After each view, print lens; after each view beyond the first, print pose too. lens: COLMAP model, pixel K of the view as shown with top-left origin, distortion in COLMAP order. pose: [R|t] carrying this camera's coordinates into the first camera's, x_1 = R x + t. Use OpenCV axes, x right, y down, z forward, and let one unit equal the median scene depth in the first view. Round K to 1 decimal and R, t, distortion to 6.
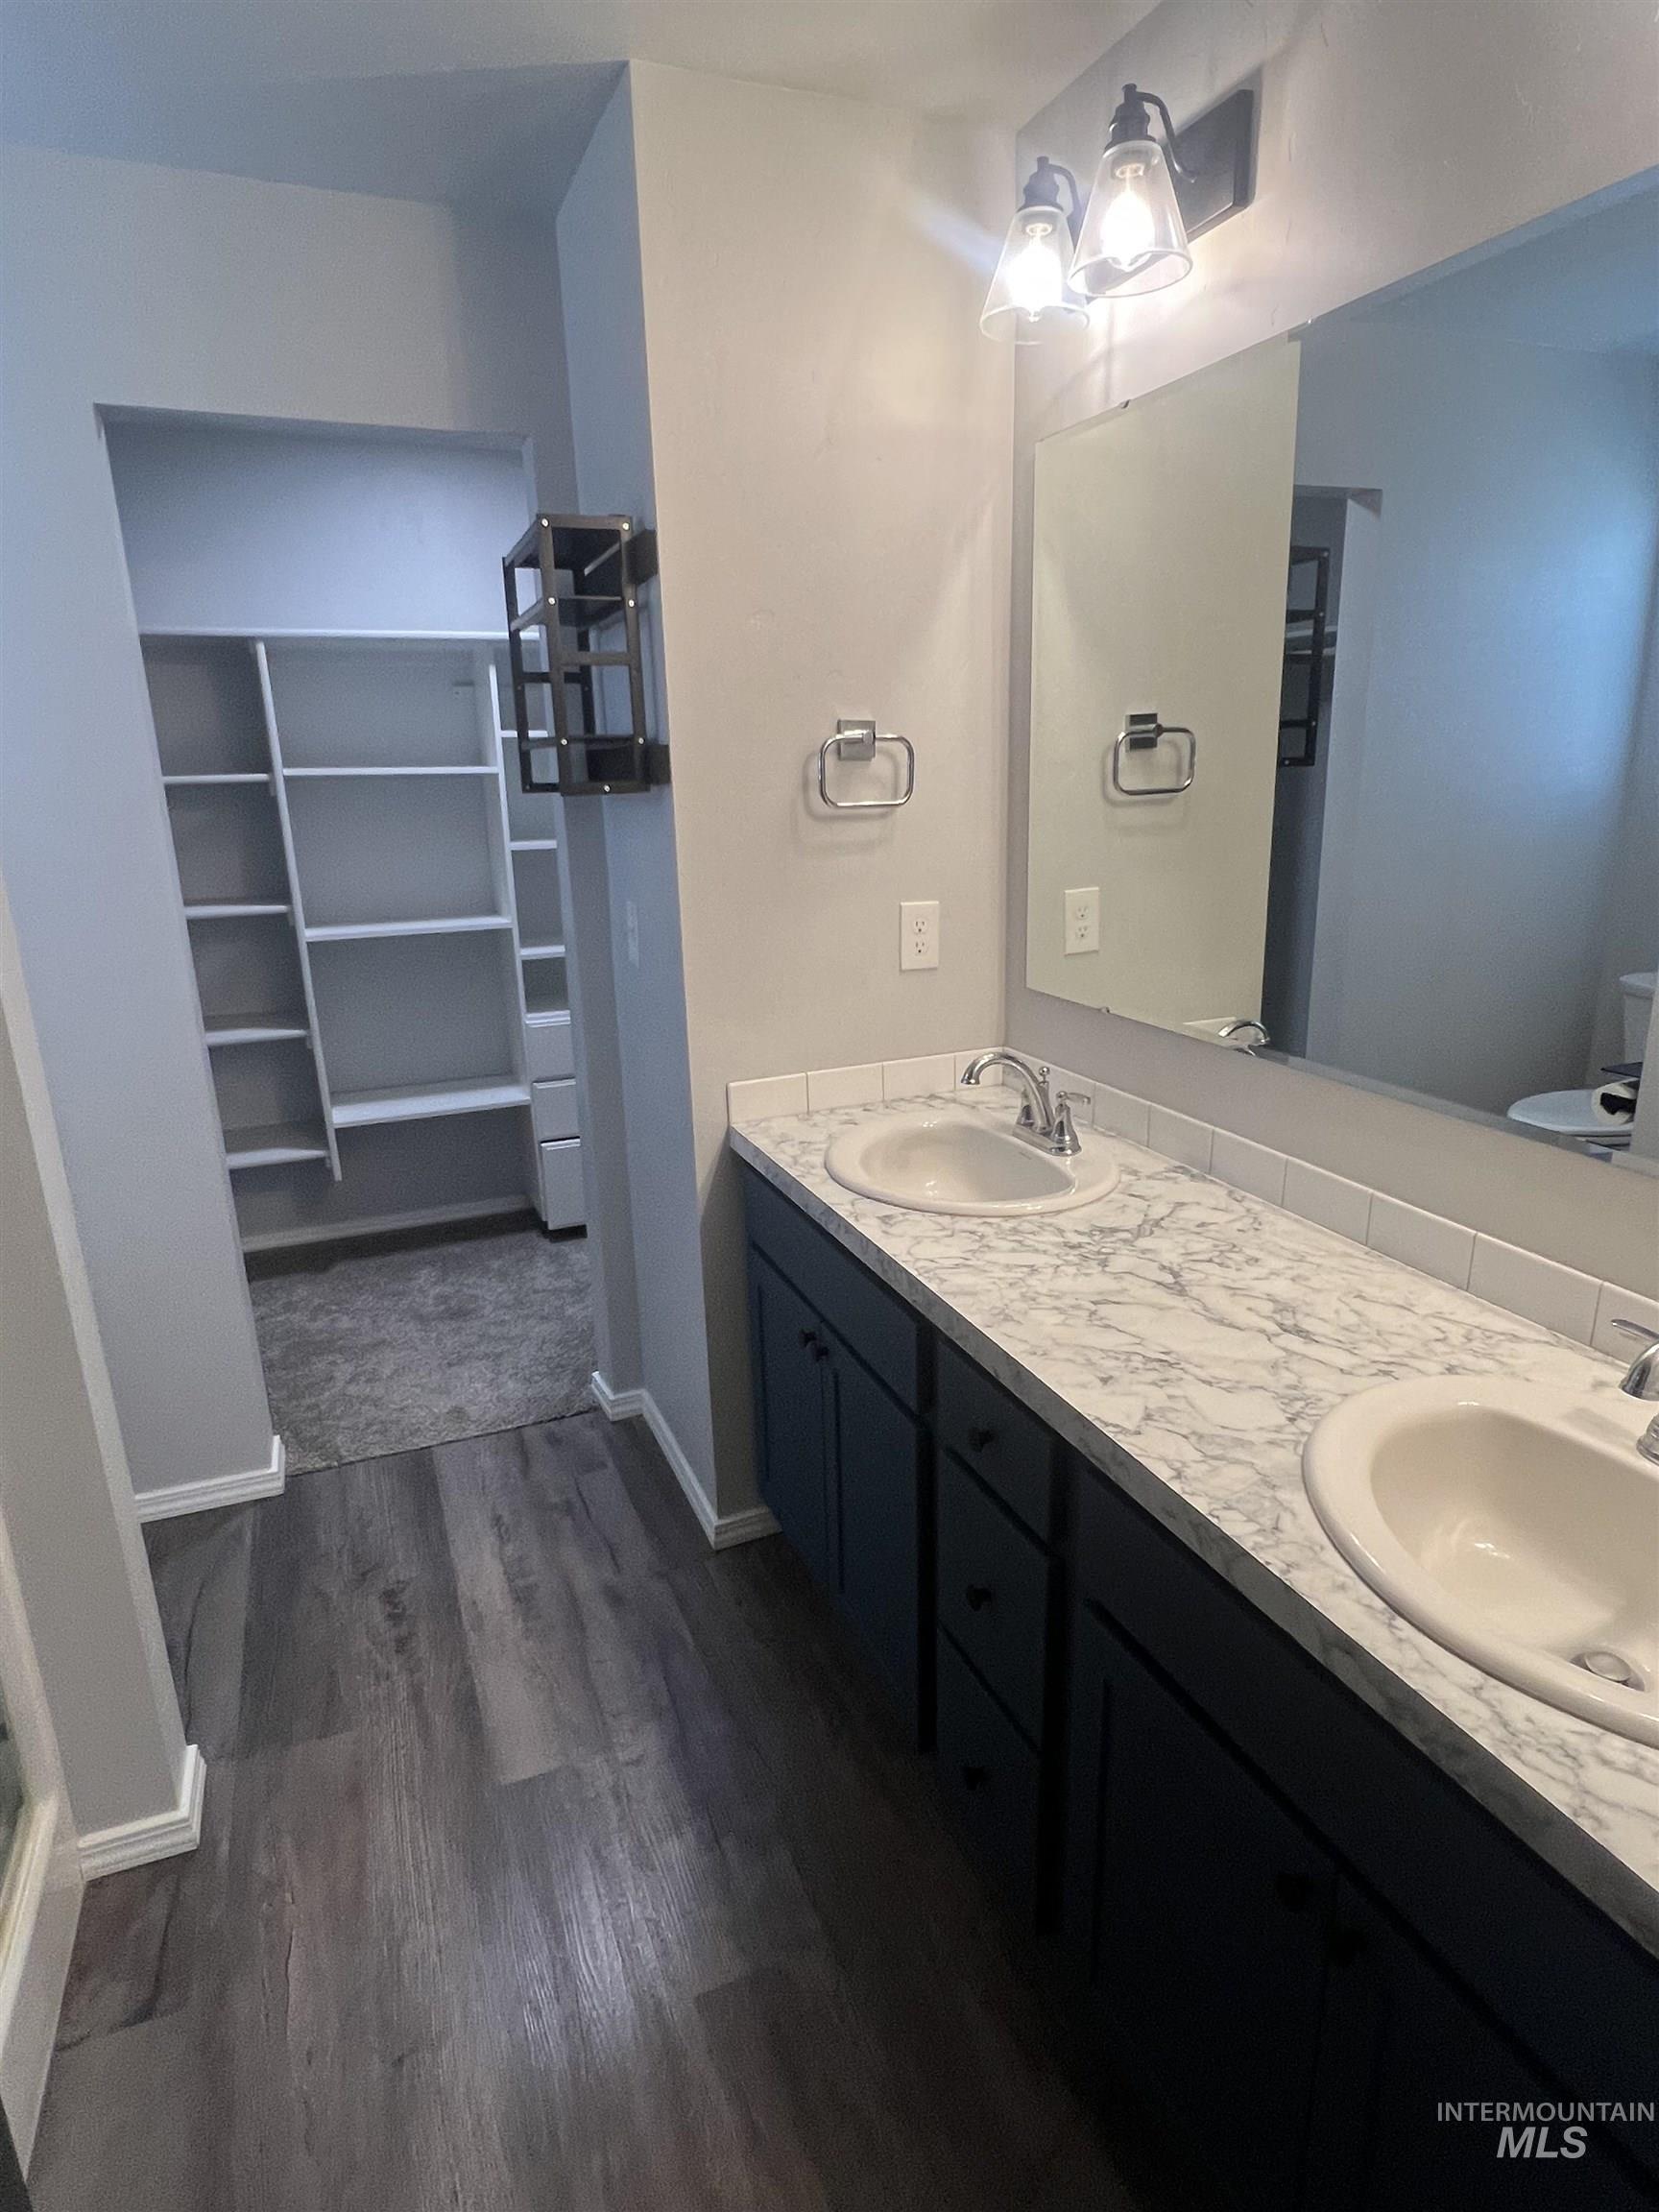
lens RADIAL K [[1214.1, 0, 824.7], [0, 1214.1, 1116.0], [0, 0, 1]] dist [0.003378, 0.001228]
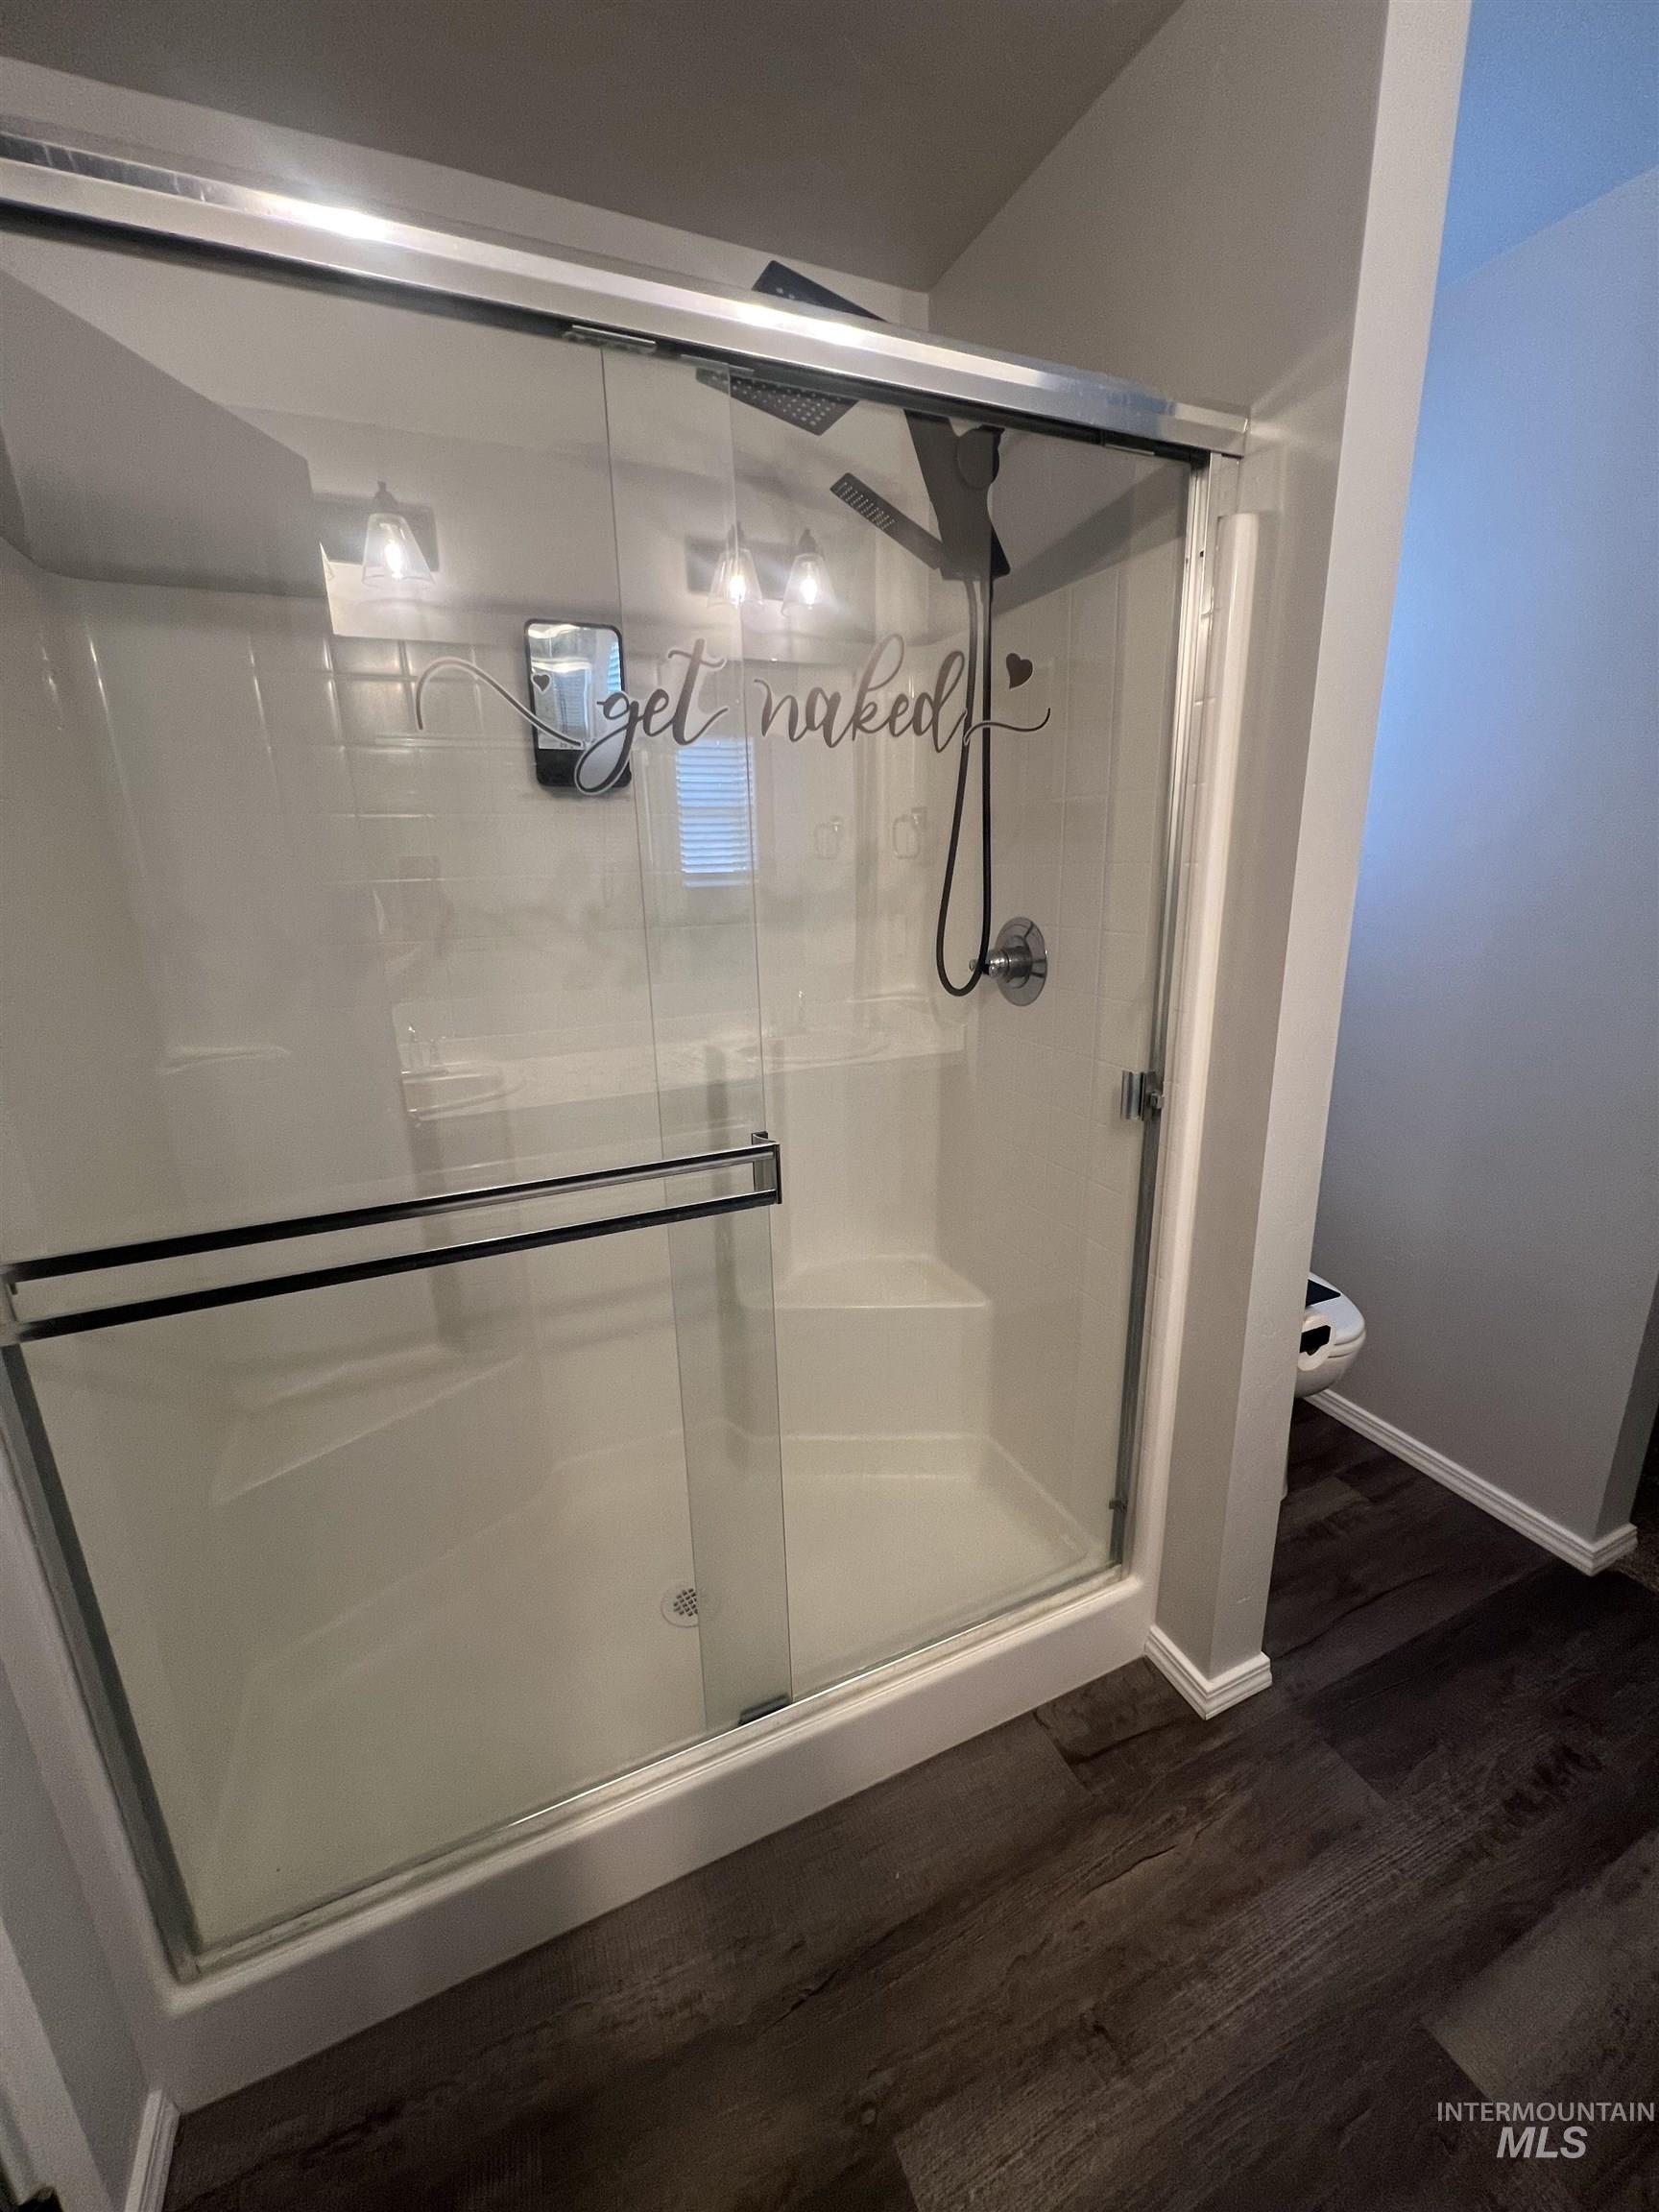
lens RADIAL K [[885.6, 0, 833.2], [0, 885.6, 1108.6], [0, 0, 1]] dist [0.001482, 0.000174]
pose [[0.034515, 0.285561, -0.957739, 0.100696], [-0.259139, 0.928092, 0.267382, -0.066492], [0.965223, 0.238959, 0.106032, 0.365286]]
